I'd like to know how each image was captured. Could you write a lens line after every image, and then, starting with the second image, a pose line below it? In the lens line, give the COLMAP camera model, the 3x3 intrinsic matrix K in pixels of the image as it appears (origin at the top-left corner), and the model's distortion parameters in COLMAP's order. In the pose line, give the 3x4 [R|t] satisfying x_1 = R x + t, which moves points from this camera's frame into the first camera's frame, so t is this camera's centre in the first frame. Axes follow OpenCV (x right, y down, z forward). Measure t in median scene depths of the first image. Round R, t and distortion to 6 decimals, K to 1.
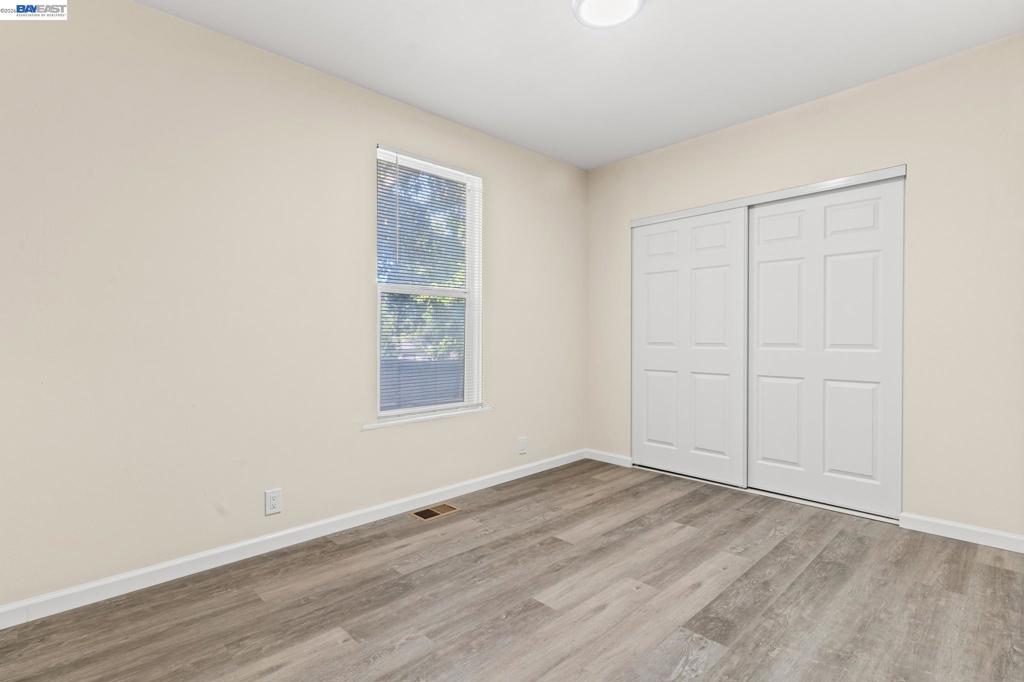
lens RADIAL K [[503.9, 0, 509.1], [0, 503.9, 336.6], [0, 0, 1]] dist [0.001010, -0.000496]
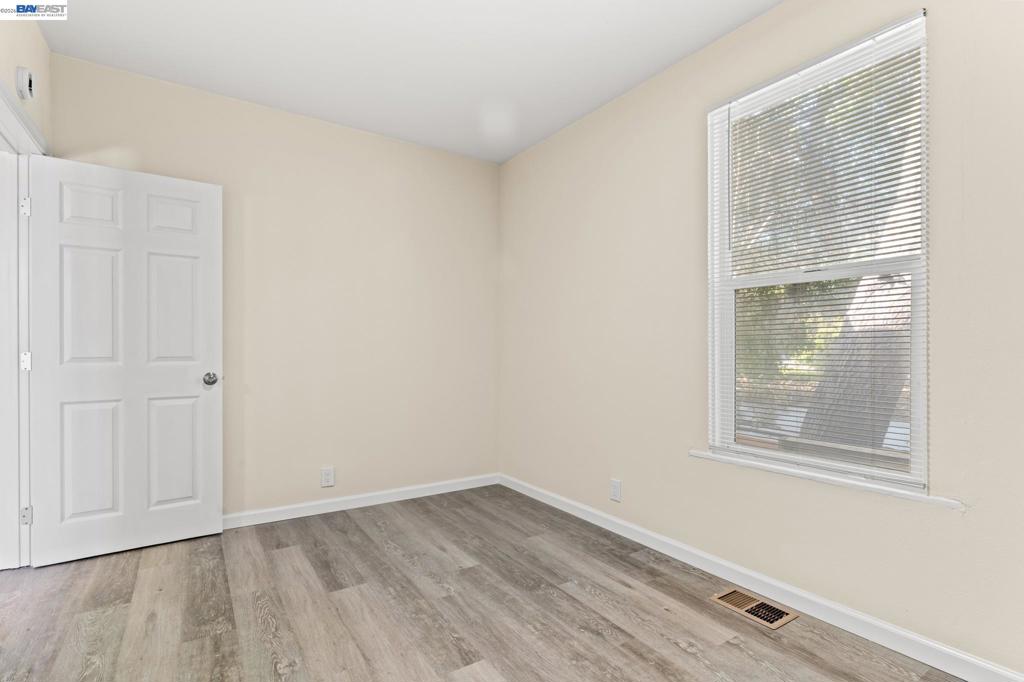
lens RADIAL K [[503.9, 0, 509.3], [0, 503.9, 347.3], [0, 0, 1]] dist [0.001010, -0.000496]
pose [[-0.209007, 0.002277, -0.977911, 0.779989], [0.003101, 0.999994, 0.001665, -0.000403], [0.977909, -0.002684, -0.209013, 1.112261]]
